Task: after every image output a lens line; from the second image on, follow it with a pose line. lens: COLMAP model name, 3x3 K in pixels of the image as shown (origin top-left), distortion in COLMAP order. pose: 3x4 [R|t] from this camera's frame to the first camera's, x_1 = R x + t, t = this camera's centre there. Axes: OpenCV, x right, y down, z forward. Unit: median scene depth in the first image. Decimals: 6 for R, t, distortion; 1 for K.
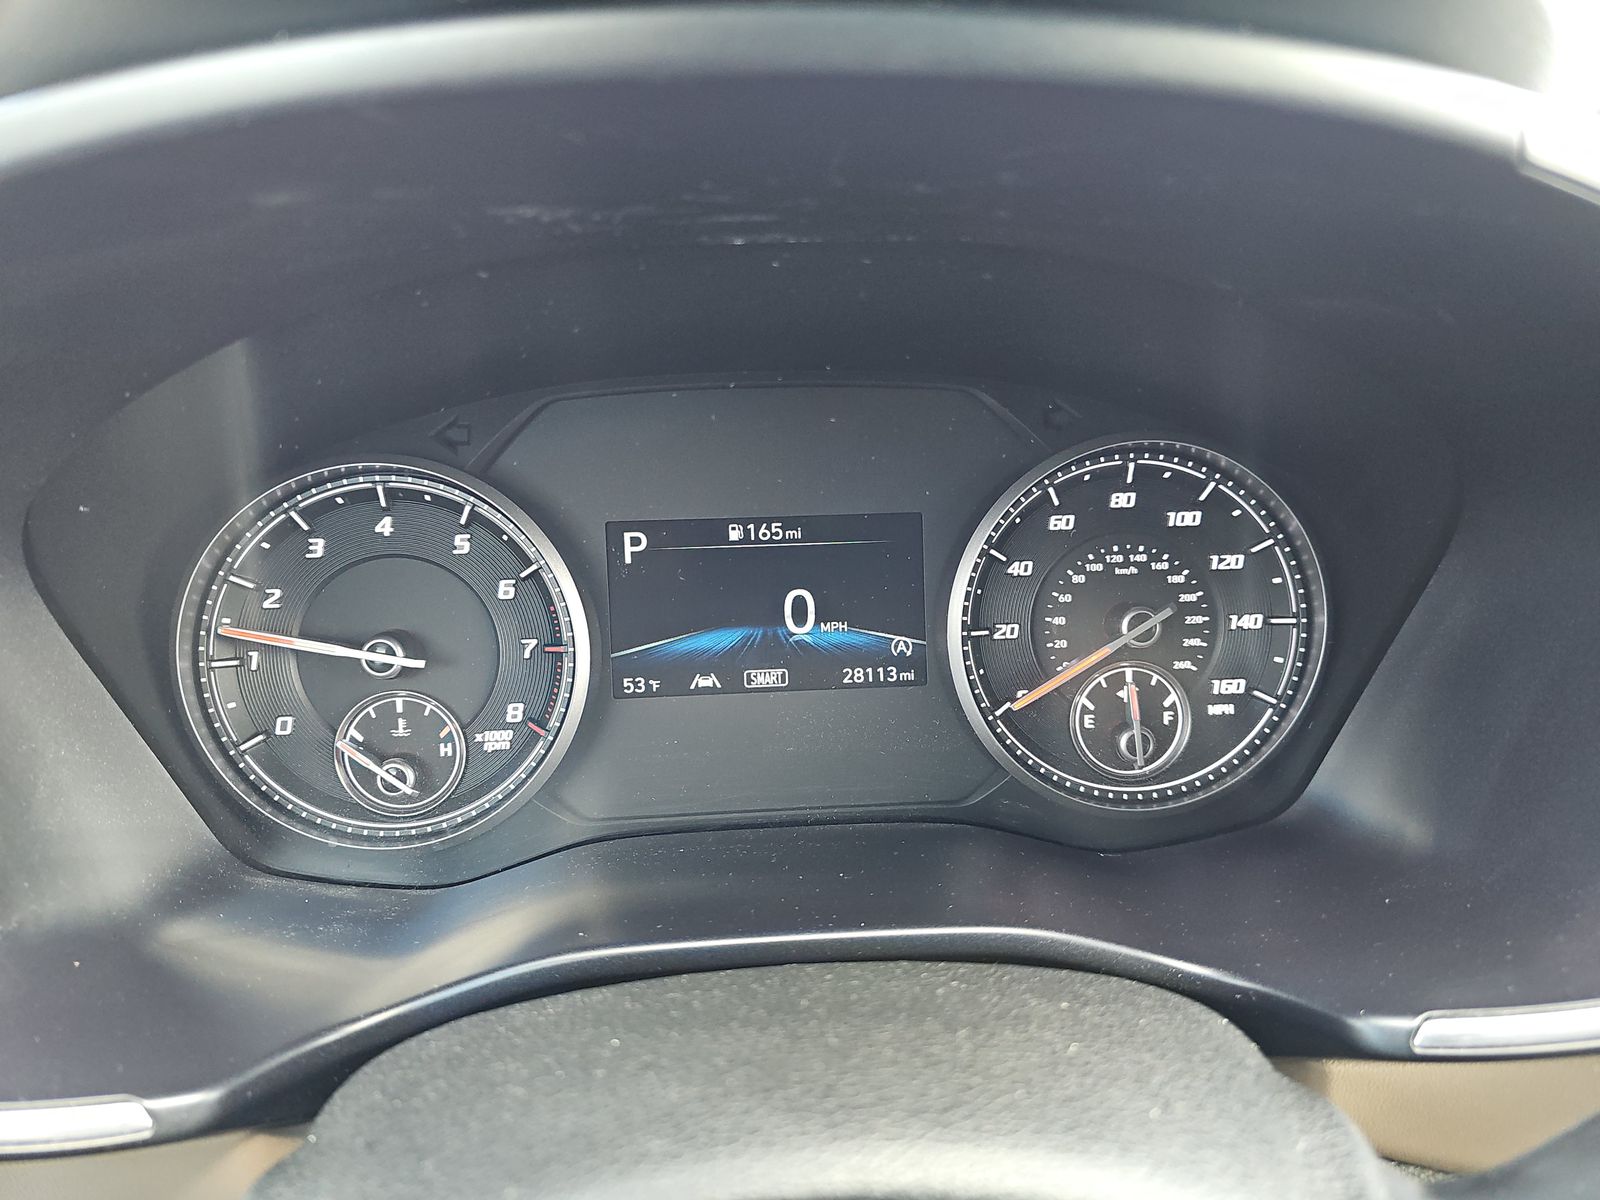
lens RADIAL K [[1073.9, 0, 784.4], [0, 1073.9, 610.2], [0, 0, 1]] dist [0.010519, -0.001141]
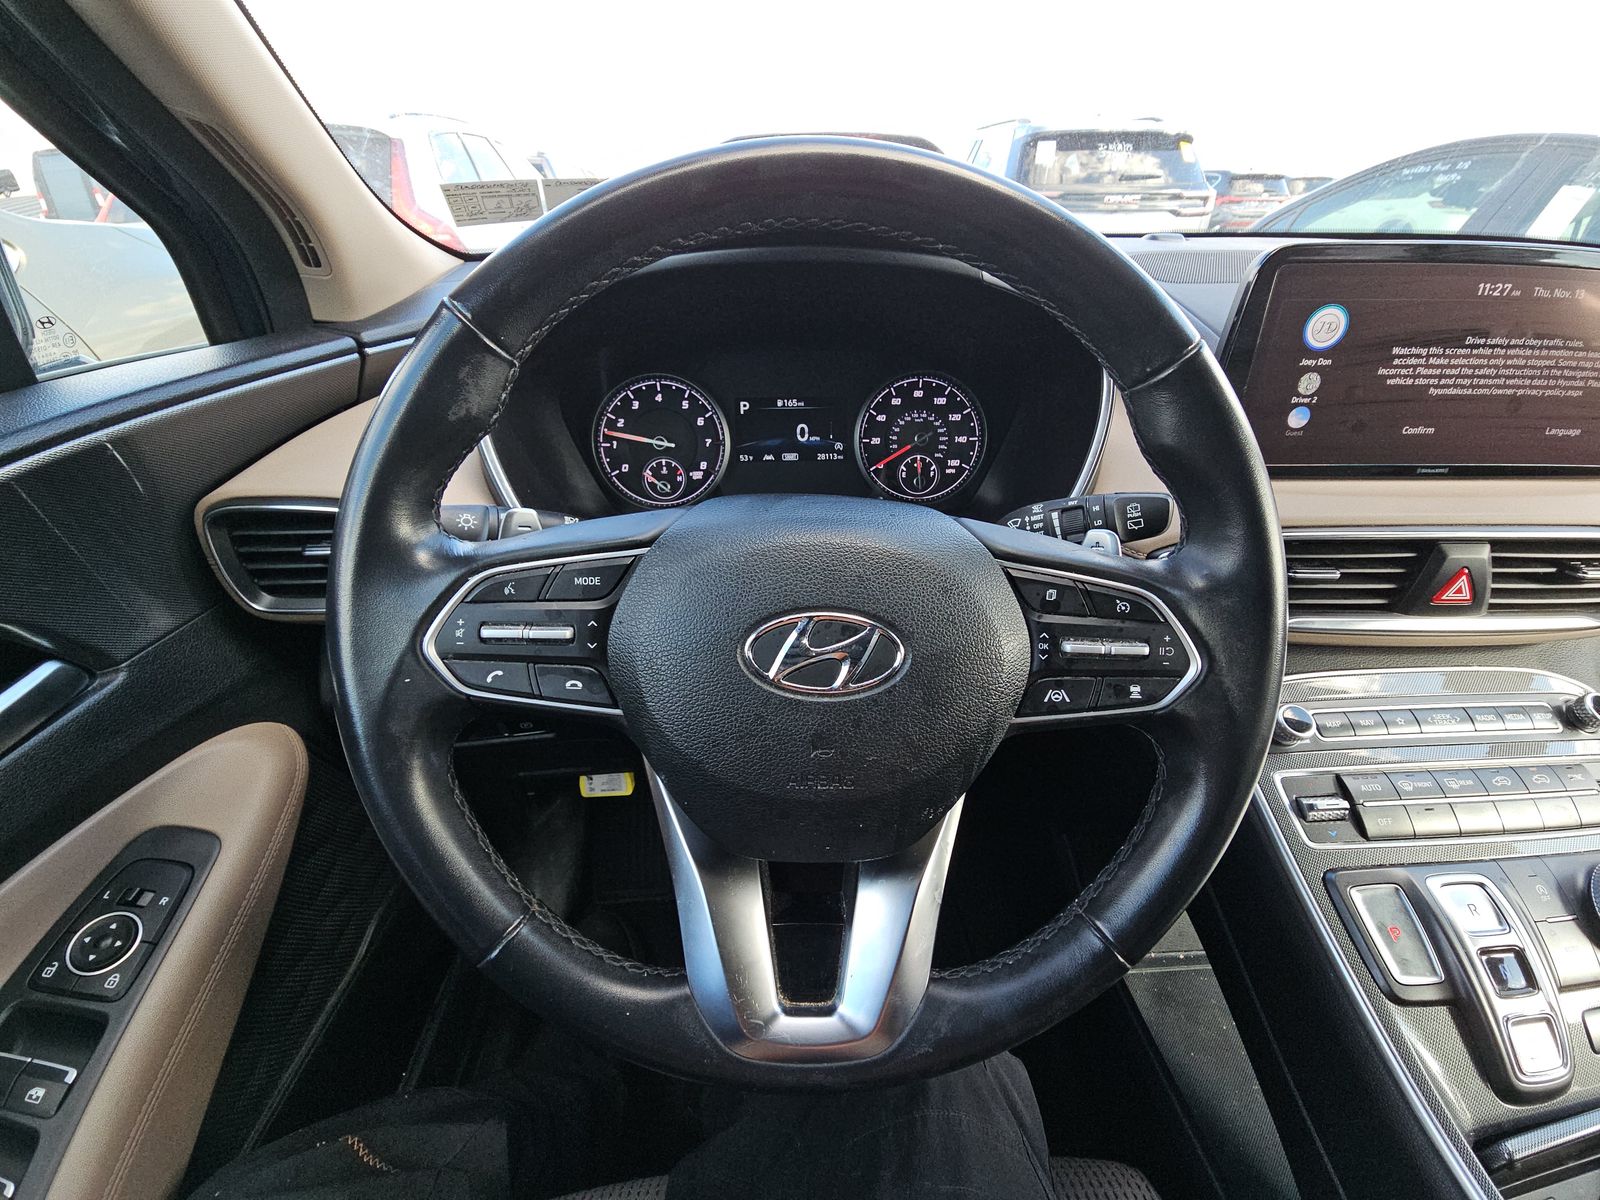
lens RADIAL K [[649.7, 0, 790.8], [0, 649.7, 597.6], [0, 0, 1]] dist [0.008588, -0.008374]
pose [[0.999881, 0.015391, 0.000329, -0.010928], [-0.015305, 0.991494, 0.129250, 0.212626], [0.001663, -0.129240, 0.991612, -0.760079]]
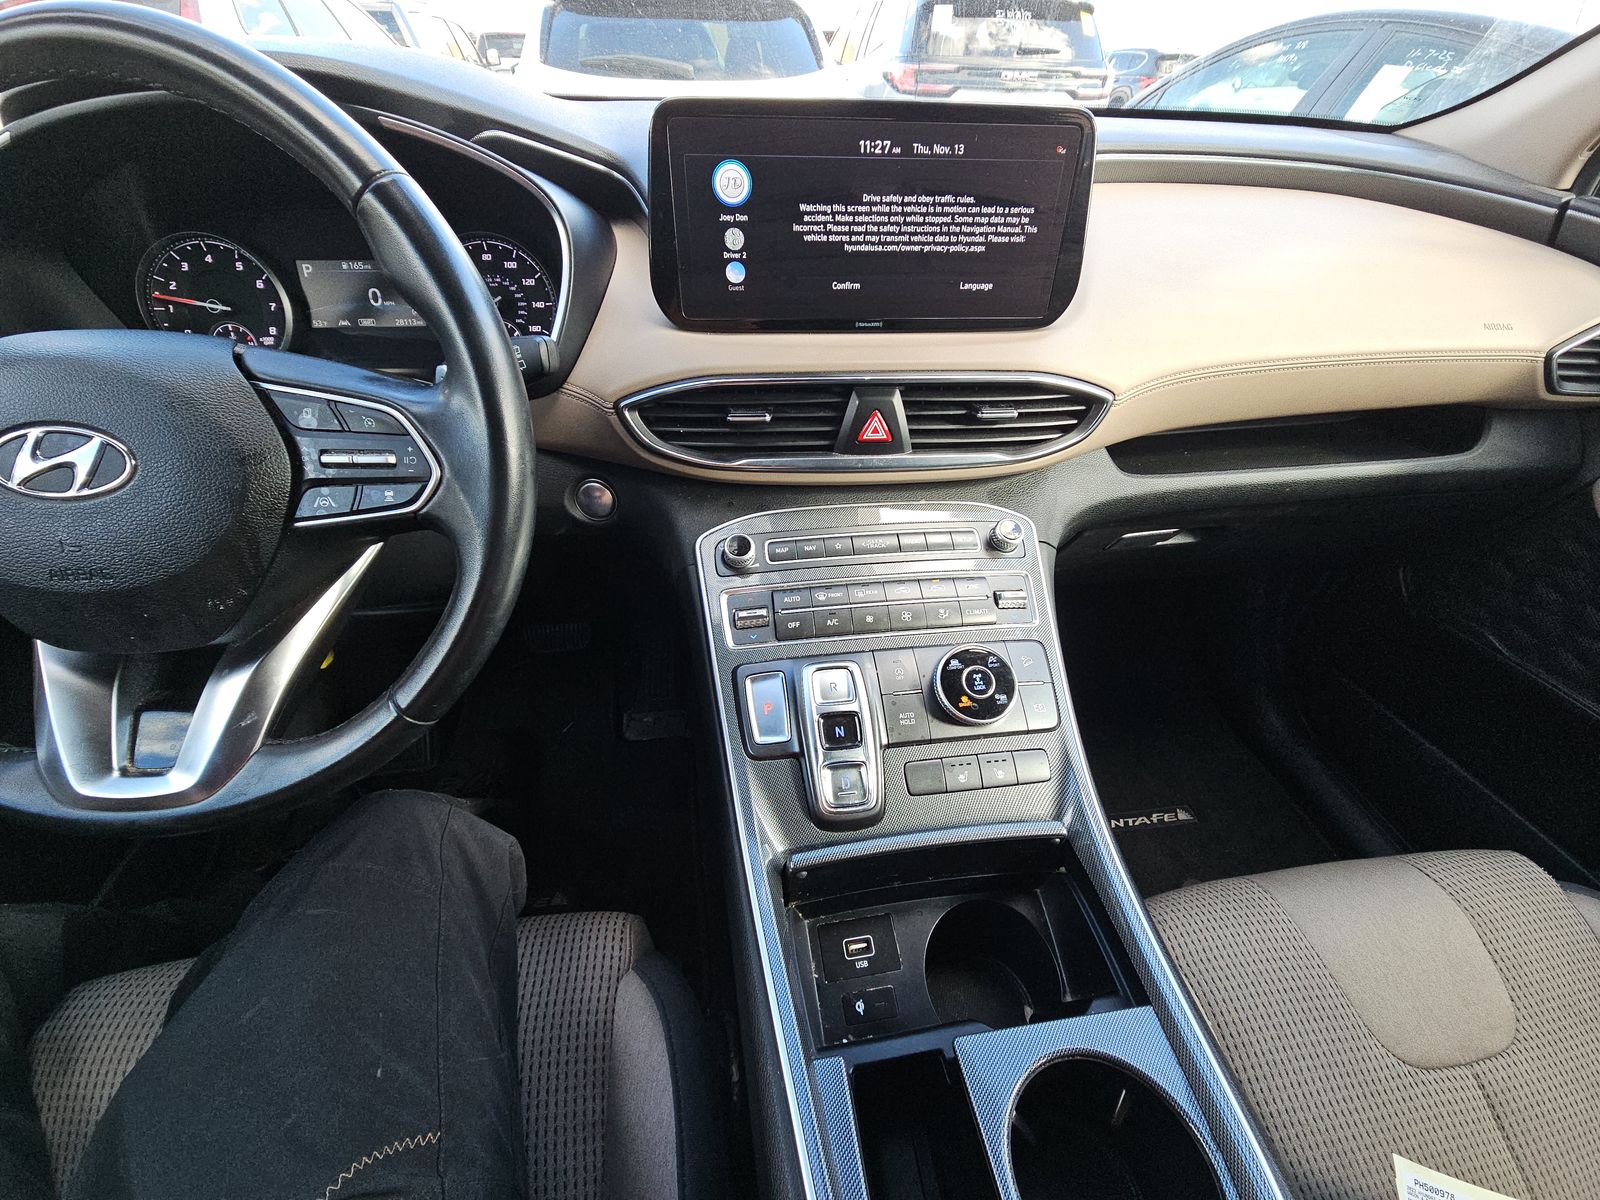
lens RADIAL K [[649.7, 0, 788.1], [0, 649.7, 596.7], [0, 0, 1]] dist [0.008588, -0.008374]
pose [[0.995789, -0.021042, 0.089224, 0.950667], [-0.002853, 0.965715, 0.259591, 0.323447], [-0.091628, -0.258752, 0.961588, -0.994642]]
